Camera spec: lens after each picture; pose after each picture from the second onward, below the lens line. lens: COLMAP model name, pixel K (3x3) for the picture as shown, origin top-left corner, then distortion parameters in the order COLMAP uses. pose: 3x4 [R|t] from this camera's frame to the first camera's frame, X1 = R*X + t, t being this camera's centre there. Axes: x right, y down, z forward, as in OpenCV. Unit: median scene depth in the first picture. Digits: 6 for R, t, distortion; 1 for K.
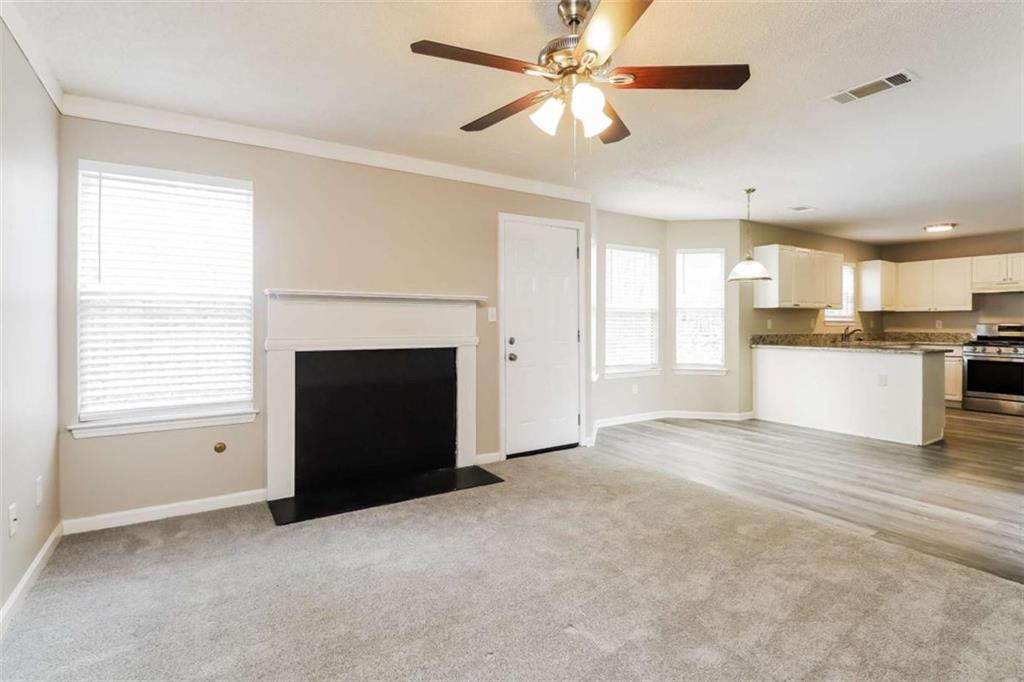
lens RADIAL K [[513.1, 0, 514.8], [0, 513.1, 333.8], [0, 0, 1]] dist [0.015149, -0.000402]
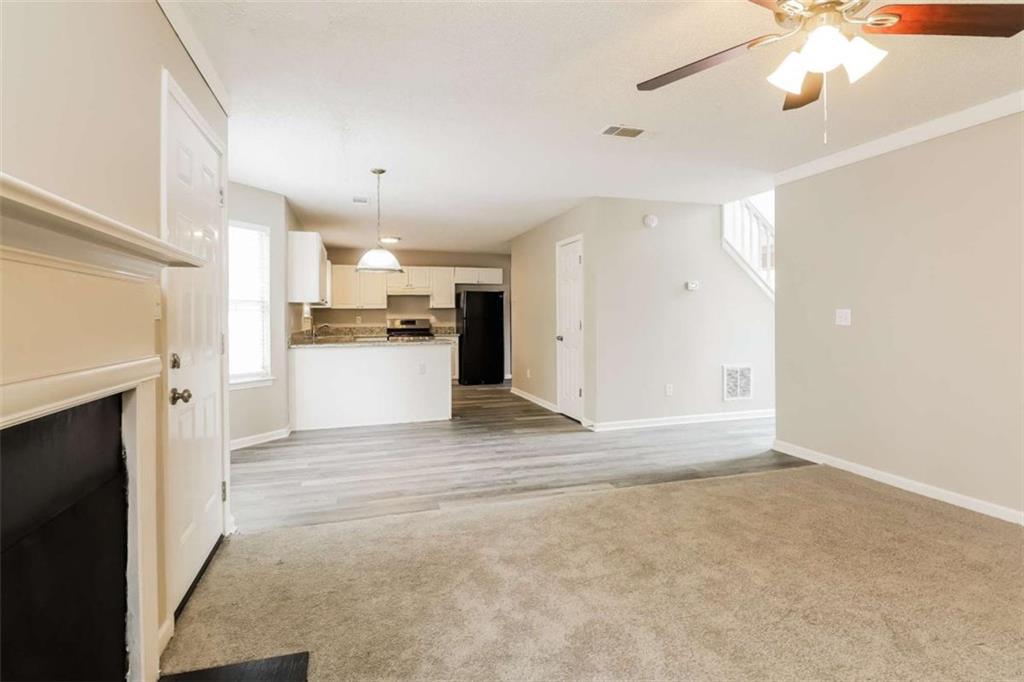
lens RADIAL K [[513.1, 0, 516.6], [0, 513.1, 314.4], [0, 0, 1]] dist [0.015149, -0.000402]
pose [[0.268225, 0.001301, 0.963356, -0.260554], [0.031744, 0.999444, -0.010188, -0.008854], [-0.962833, 0.033313, 0.268034, 0.411064]]
